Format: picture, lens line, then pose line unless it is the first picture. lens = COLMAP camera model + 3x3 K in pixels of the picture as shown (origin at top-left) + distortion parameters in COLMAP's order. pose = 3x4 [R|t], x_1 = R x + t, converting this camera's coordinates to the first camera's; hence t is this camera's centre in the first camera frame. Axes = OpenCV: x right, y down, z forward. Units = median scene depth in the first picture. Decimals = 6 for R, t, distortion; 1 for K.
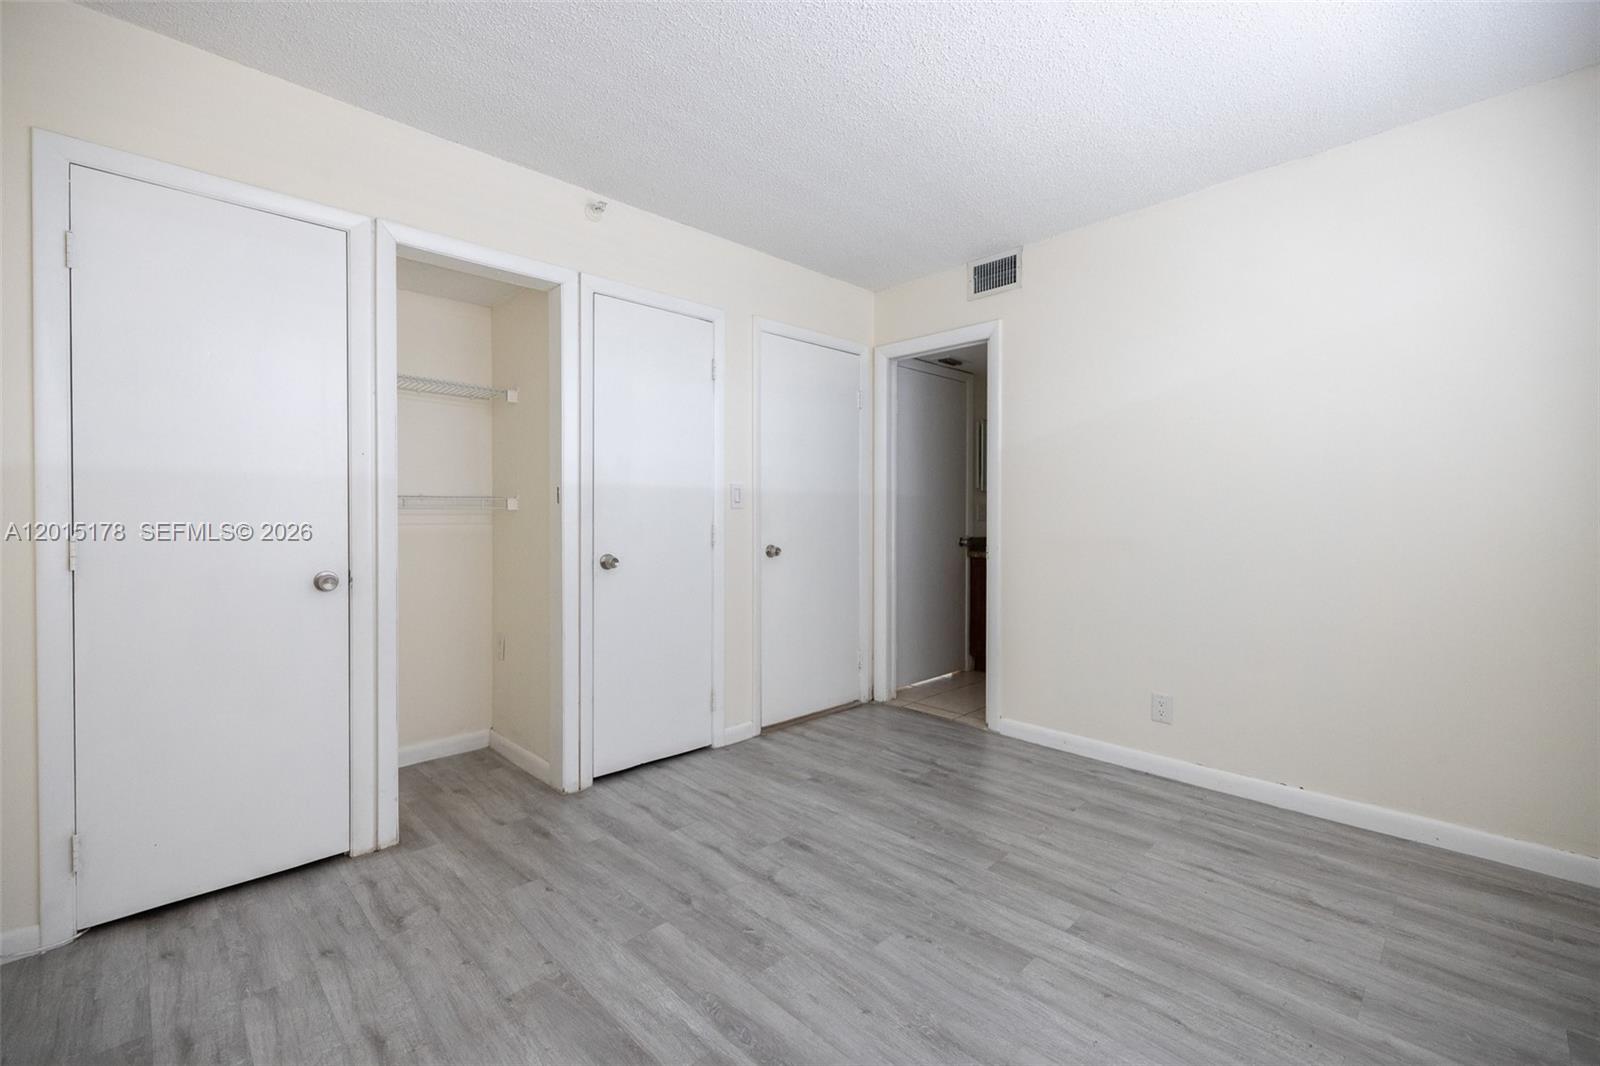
lens RADIAL K [[669.5, 0, 806.1], [0, 669.5, 516.0], [0, 0, 1]] dist [0.002356, 0.000318]
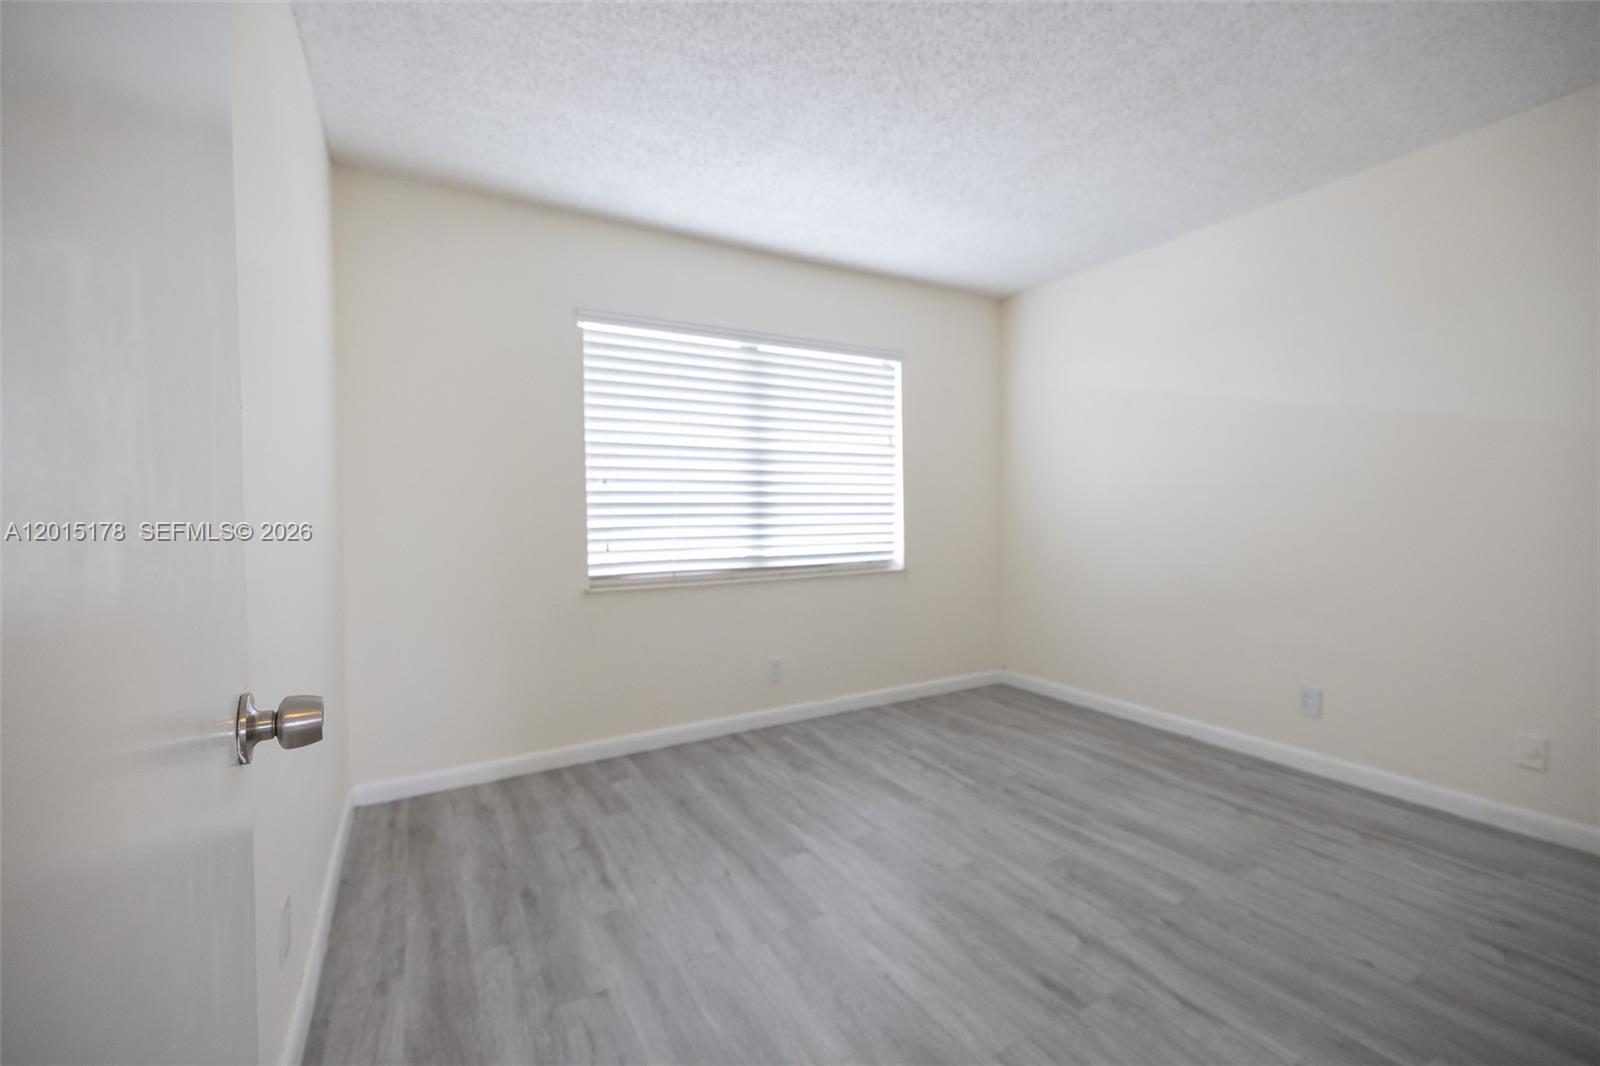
lens RADIAL K [[668.5, 0, 792.7], [0, 668.5, 526.3], [0, 0, 1]] dist [0.001982, 0.000228]
pose [[-0.963416, 0.005097, 0.267962, 0.070246], [0.011987, 0.999638, 0.024080, -0.010600], [-0.267743, 0.026411, -0.963128, 1.858213]]
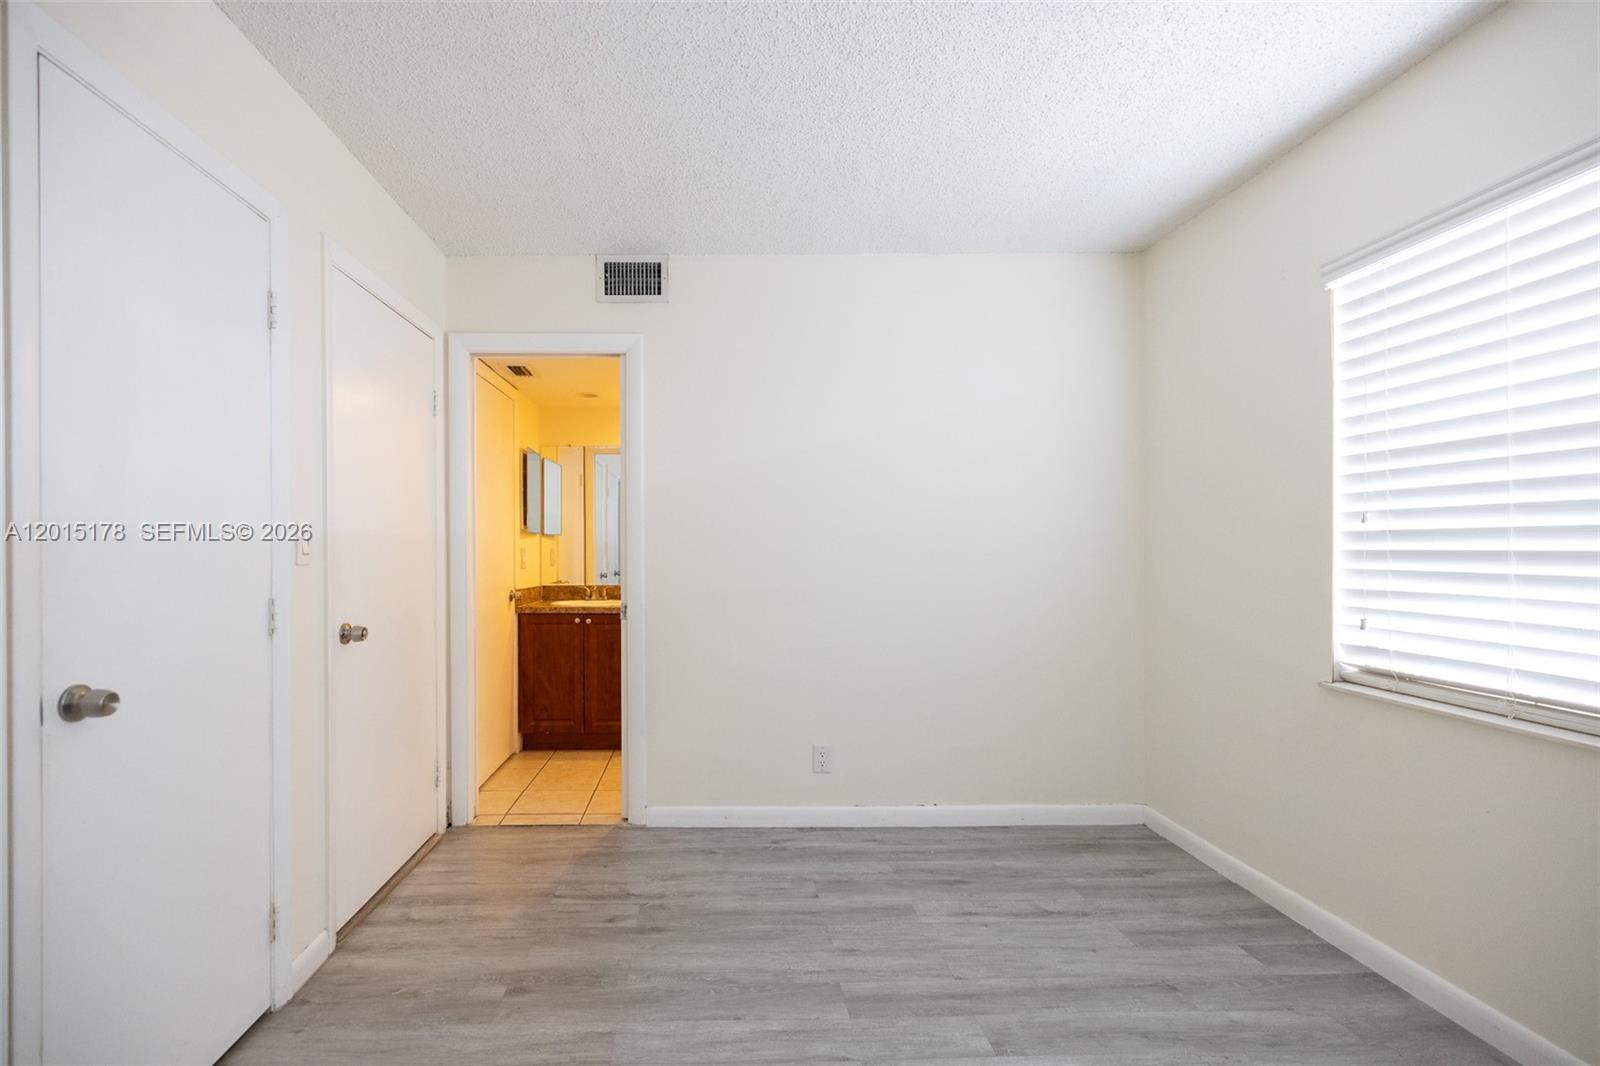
lens RADIAL K [[691.3, 0, 719.7], [0, 691.3, 548.6], [0, 0, 1]] dist [0.003325, 0.000266]
pose [[0.694549, -0.000605, 0.719445, -0.439009], [0.002311, 0.999996, -0.001390, -0.036592], [-0.719441, 0.002628, 0.694548, 0.534924]]
